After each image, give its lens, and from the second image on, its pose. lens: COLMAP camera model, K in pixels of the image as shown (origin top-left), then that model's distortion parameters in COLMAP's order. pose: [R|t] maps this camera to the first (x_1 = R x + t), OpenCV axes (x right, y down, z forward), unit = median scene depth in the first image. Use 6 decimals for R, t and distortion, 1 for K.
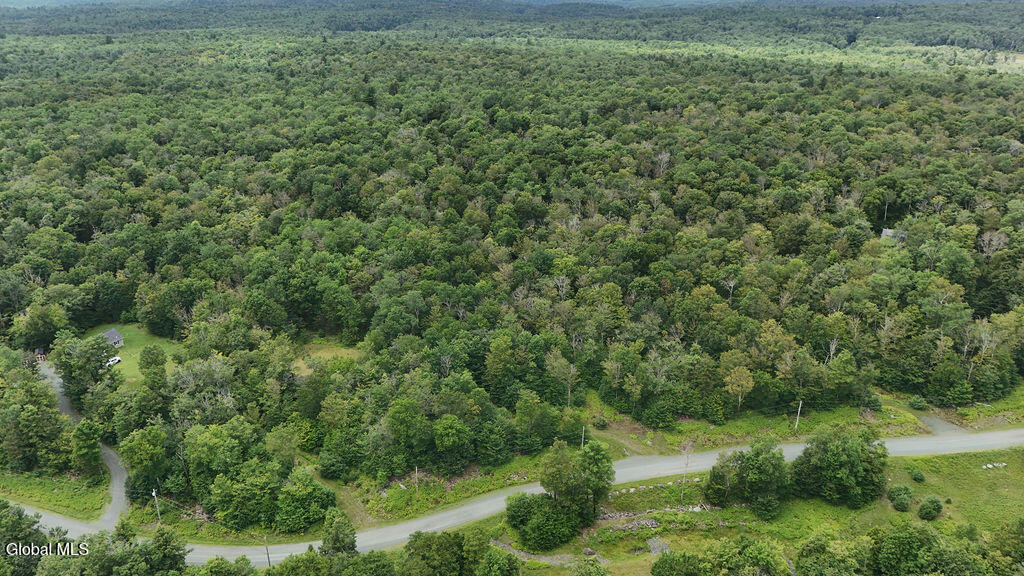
lens RADIAL K [[751.2, 0, 512.0], [0, 751.2, 288.0], [0, 0, 1]] dist [0.080420, -0.073669]
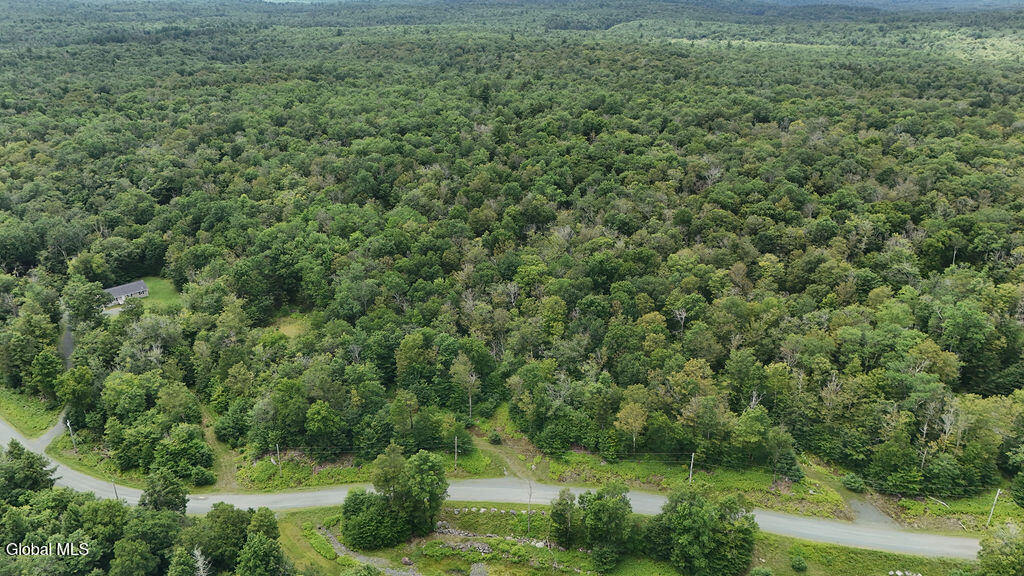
lens RADIAL K [[751.2, 0, 512.0], [0, 751.2, 288.0], [0, 0, 1]] dist [0.080420, -0.073669]
pose [[0.949065, 0.126785, -0.288447, 0.329241], [-0.126766, 0.991754, 0.018829, -0.026567], [0.288456, 0.018695, 0.957311, 0.066962]]
